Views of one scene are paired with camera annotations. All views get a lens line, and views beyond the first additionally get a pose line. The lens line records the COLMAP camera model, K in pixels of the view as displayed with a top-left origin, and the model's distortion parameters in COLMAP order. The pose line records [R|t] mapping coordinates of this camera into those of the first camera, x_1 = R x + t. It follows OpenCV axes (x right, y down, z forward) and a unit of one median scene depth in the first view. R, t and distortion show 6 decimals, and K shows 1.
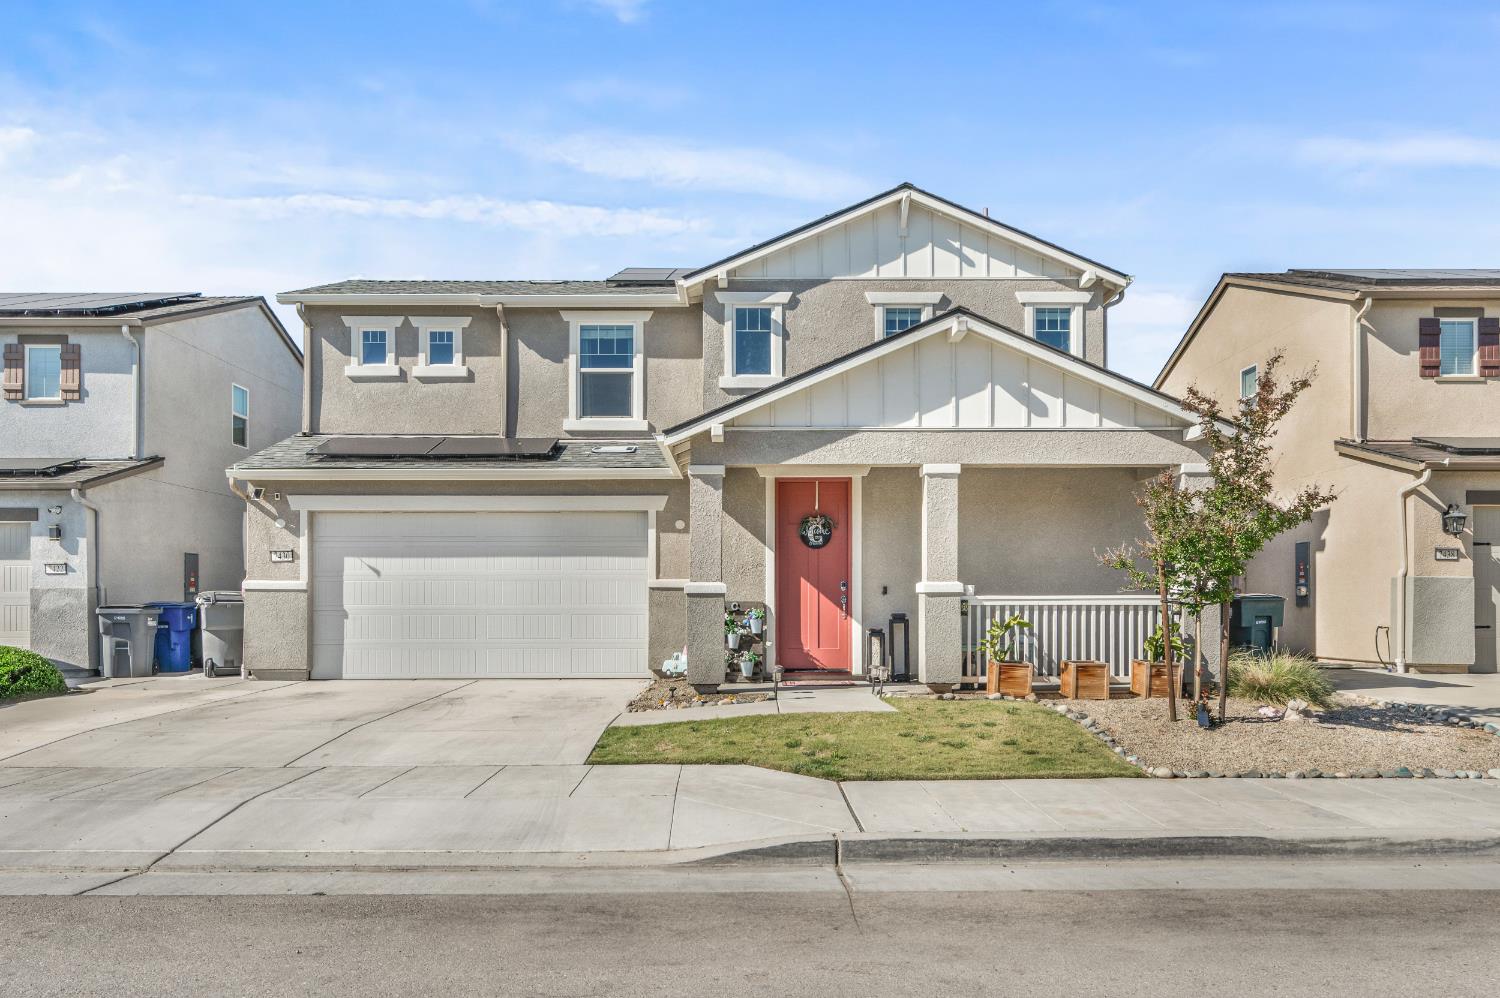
lens RADIAL K [[773.1, 0, 750.9], [0, 773.1, 509.7], [0, 0, 1]] dist [-0.009125, 0.000345]
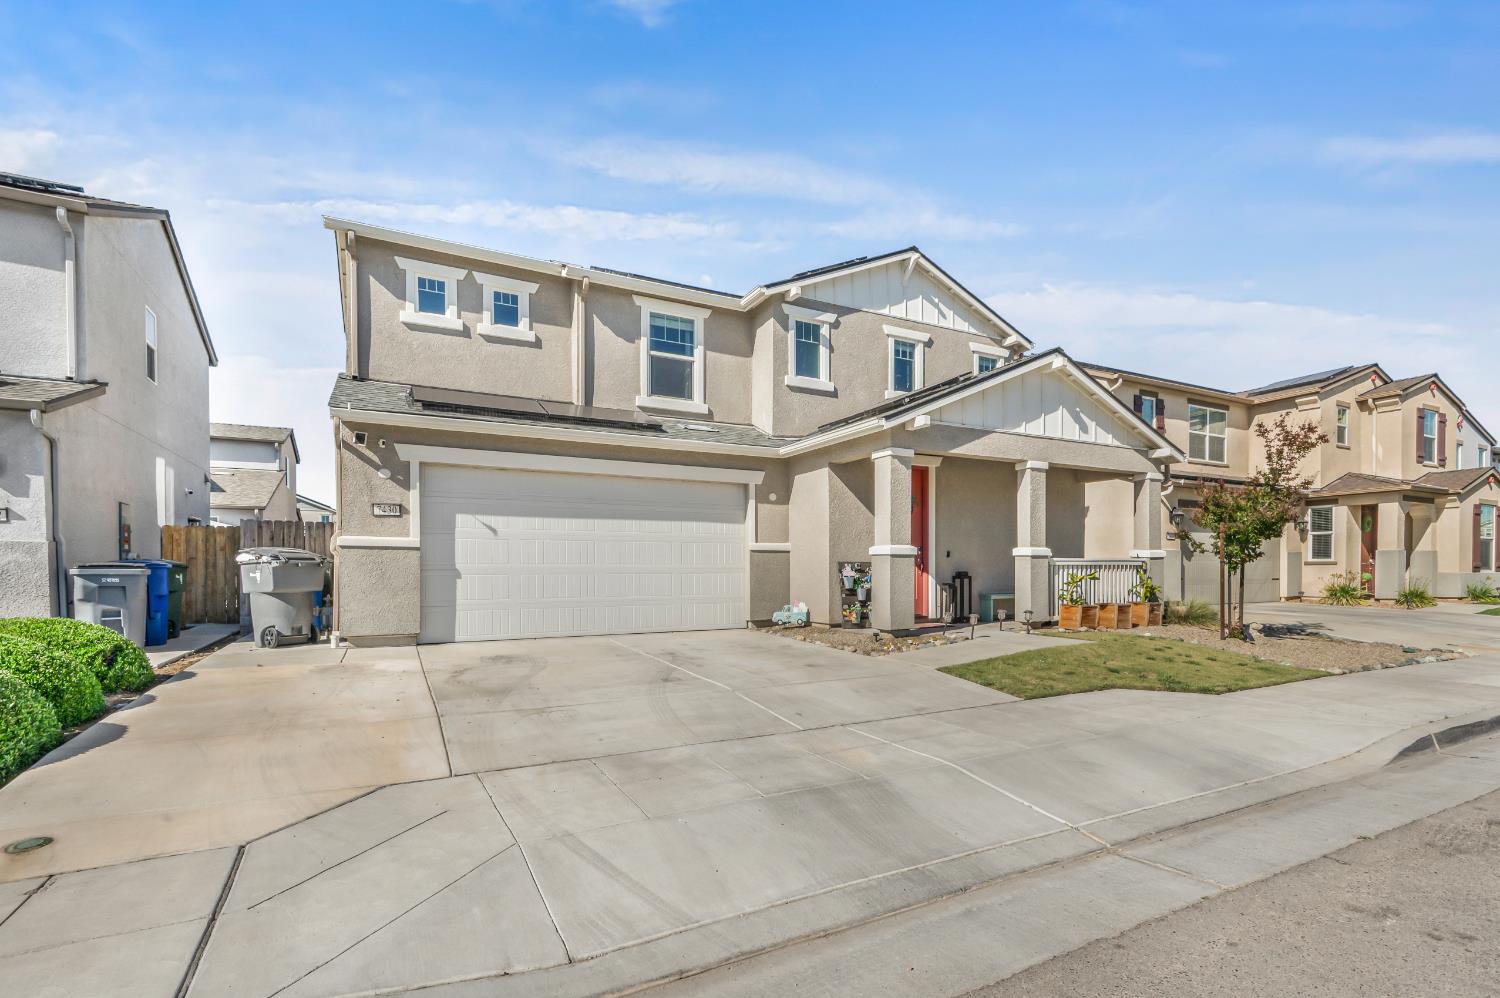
lens RADIAL K [[596.3, 0, 749.1], [0, 596.3, 507.3], [0, 0, 1]] dist [0.003479, -0.001106]
pose [[0.913781, 0.042362, 0.403993, -0.450647], [-0.050361, 0.998689, 0.009188, 0.026257], [-0.403074, -0.028741, 0.914716, 0.168254]]
